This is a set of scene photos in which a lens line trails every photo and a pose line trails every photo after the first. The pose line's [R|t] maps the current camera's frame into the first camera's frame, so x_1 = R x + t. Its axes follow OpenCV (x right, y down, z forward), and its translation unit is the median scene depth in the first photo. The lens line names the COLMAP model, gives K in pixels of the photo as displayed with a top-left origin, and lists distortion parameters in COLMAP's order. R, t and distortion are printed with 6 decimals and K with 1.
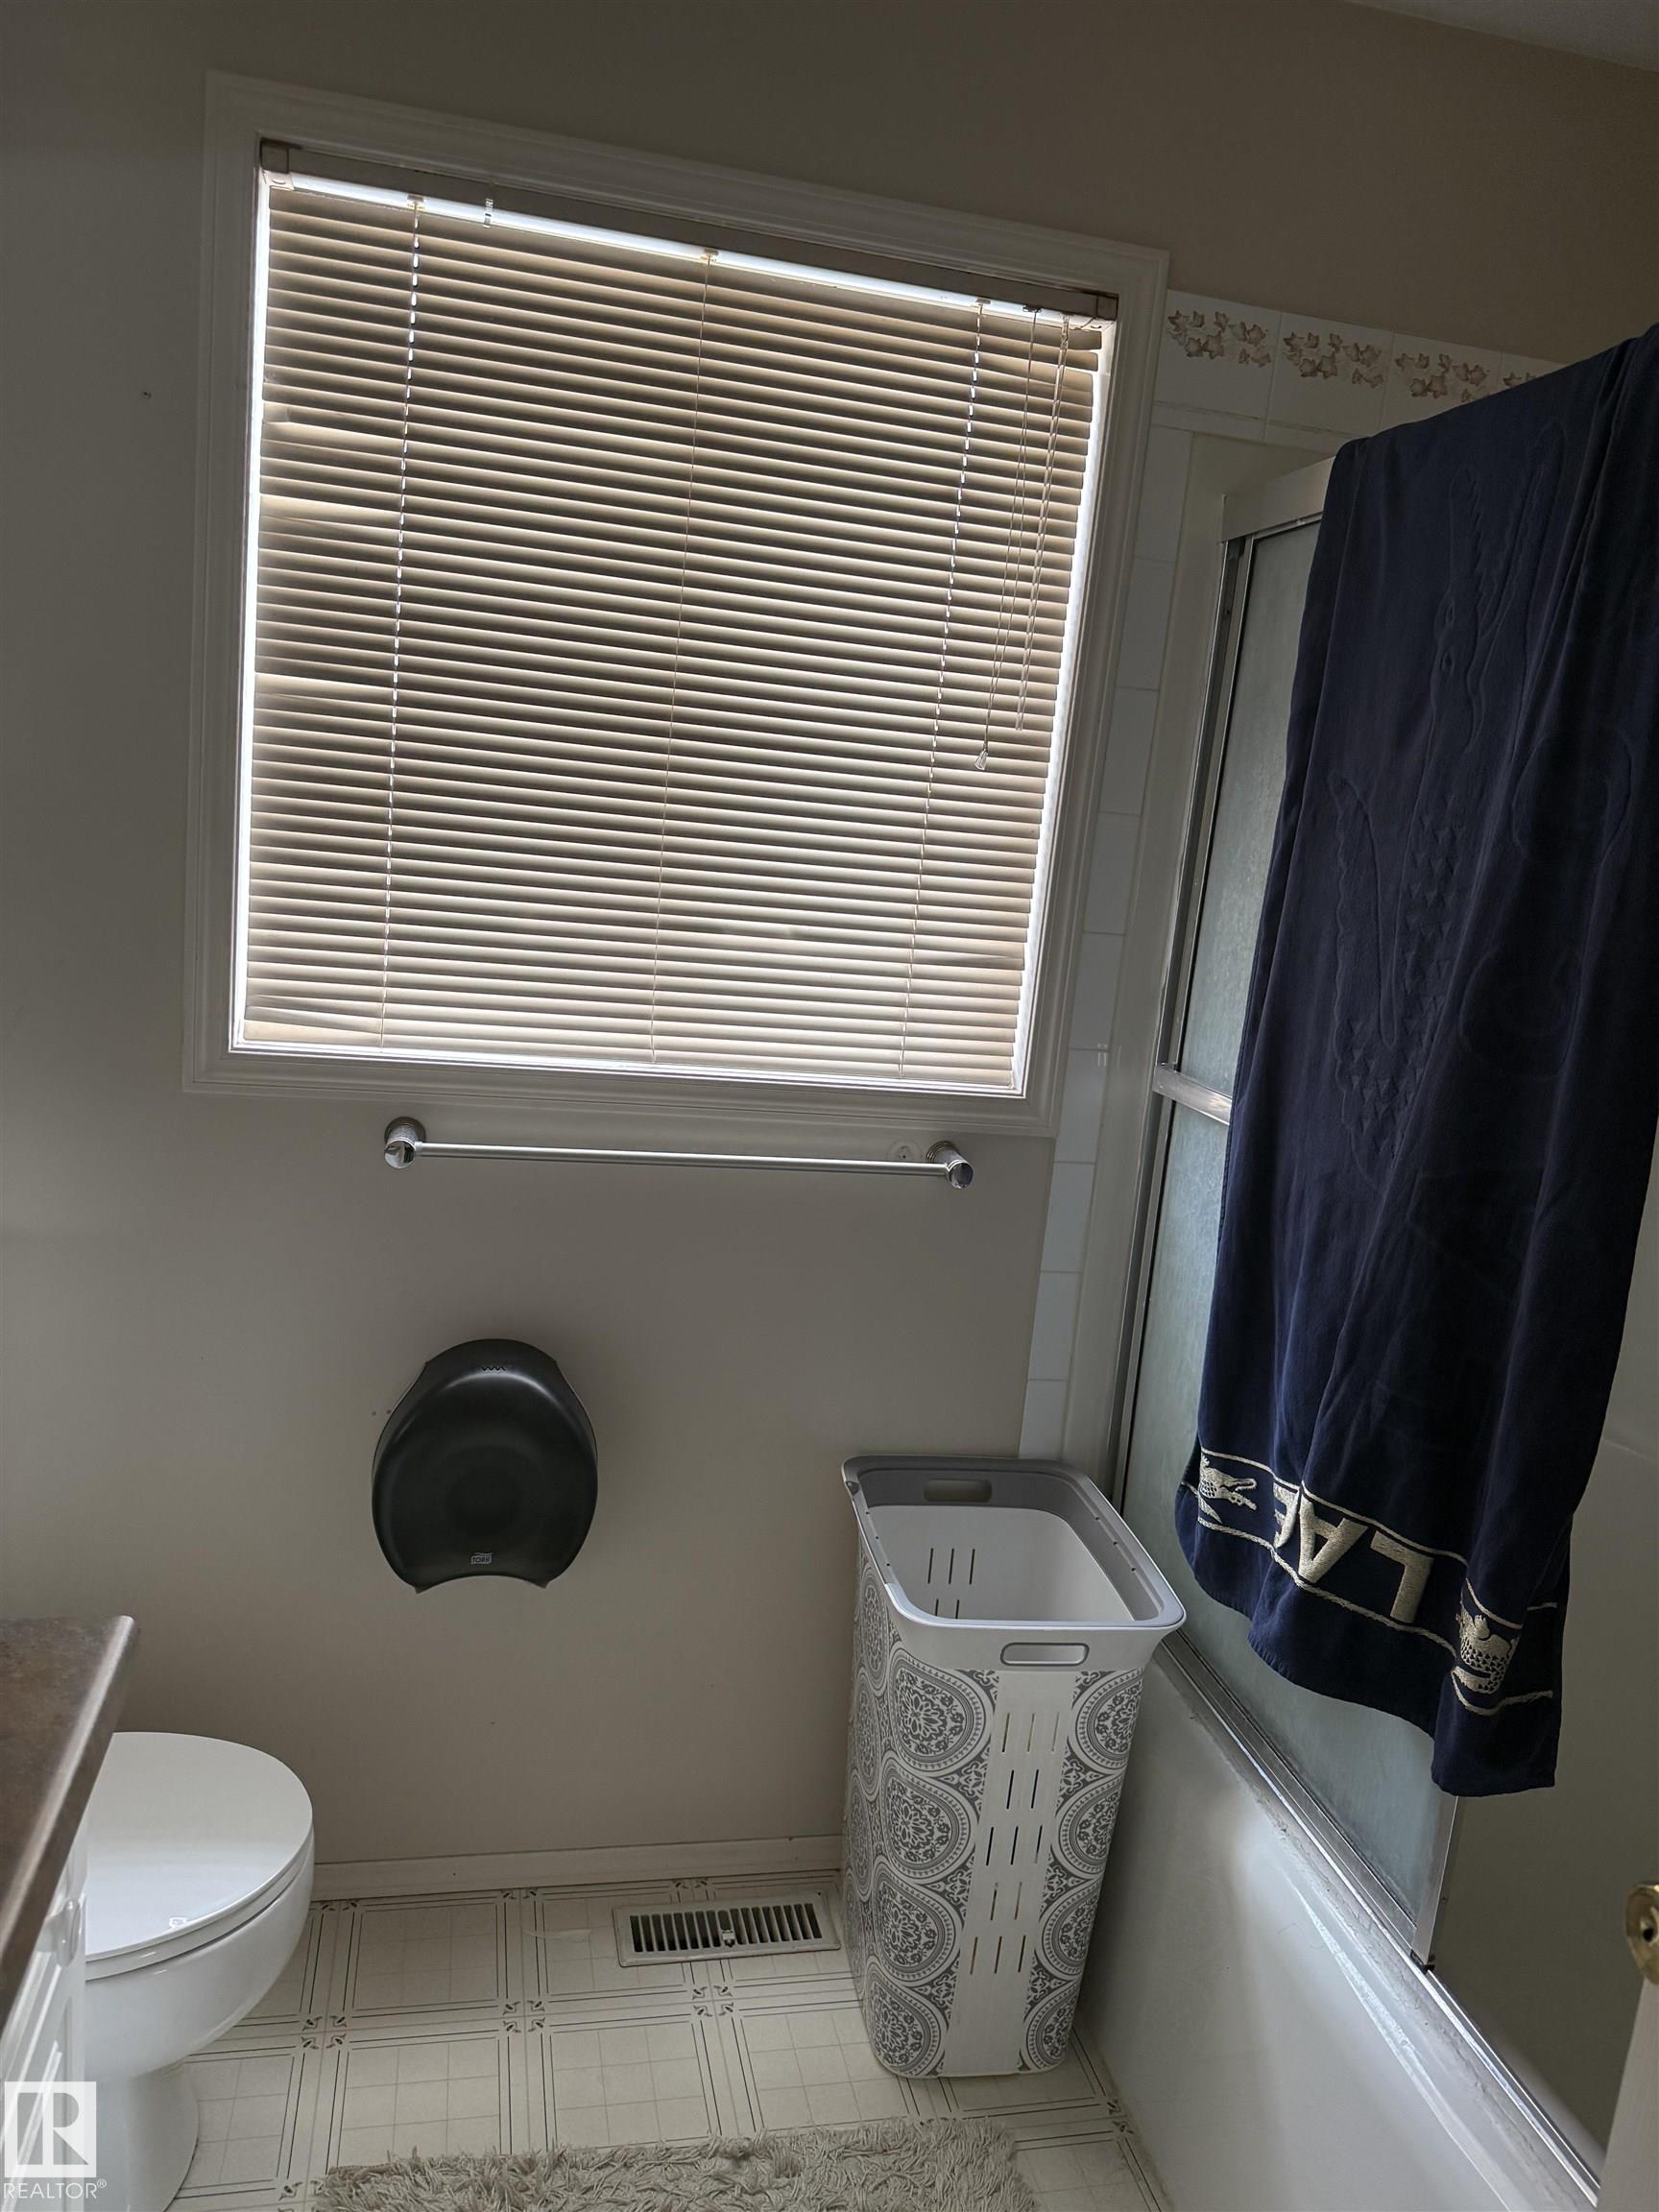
lens RADIAL K [[1567.8, 0, 836.7], [0, 1567.8, 1077.9], [0, 0, 1]] dist [0.064387, -0.089828]
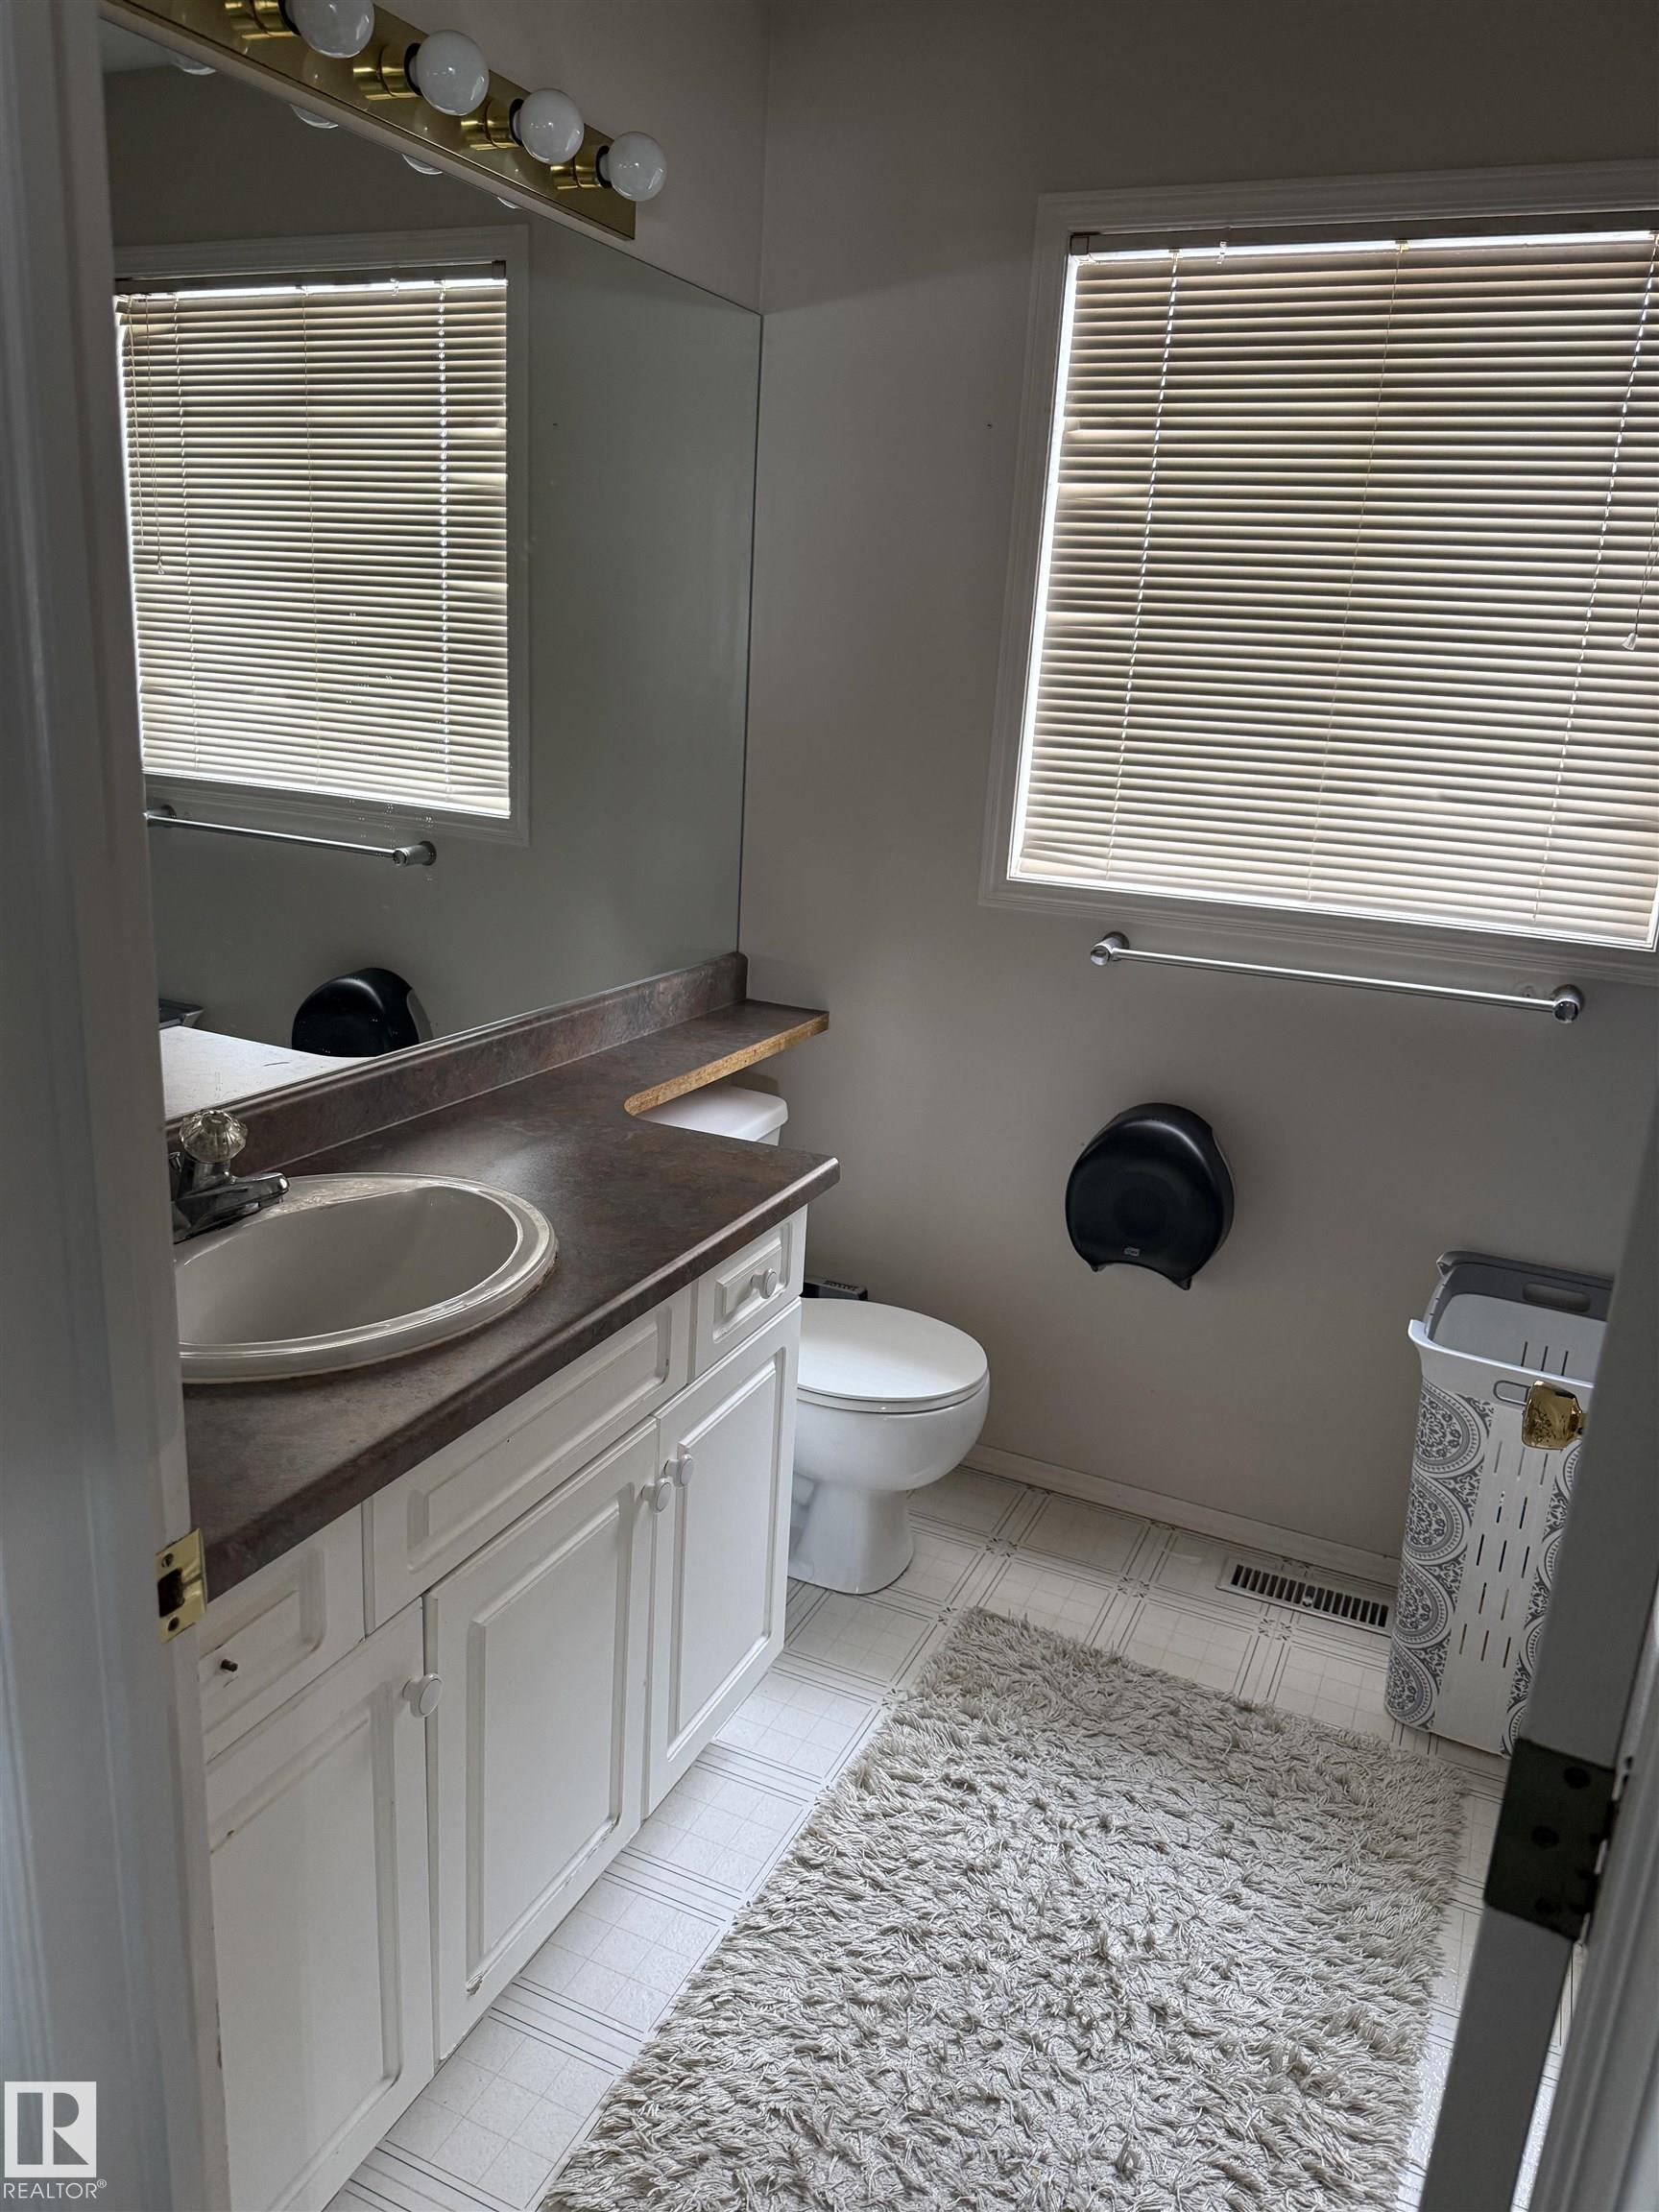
lens RADIAL K [[1535.5, 0, 829.5], [0, 1535.5, 1106.0], [0, 0, 1]] dist [0.114943, -0.248682]
pose [[0.785346, 0.115472, -0.608193, 0.380742], [-0.086297, 0.993278, 0.077150, 0.096760], [0.613013, -0.008104, 0.790031, -0.235955]]
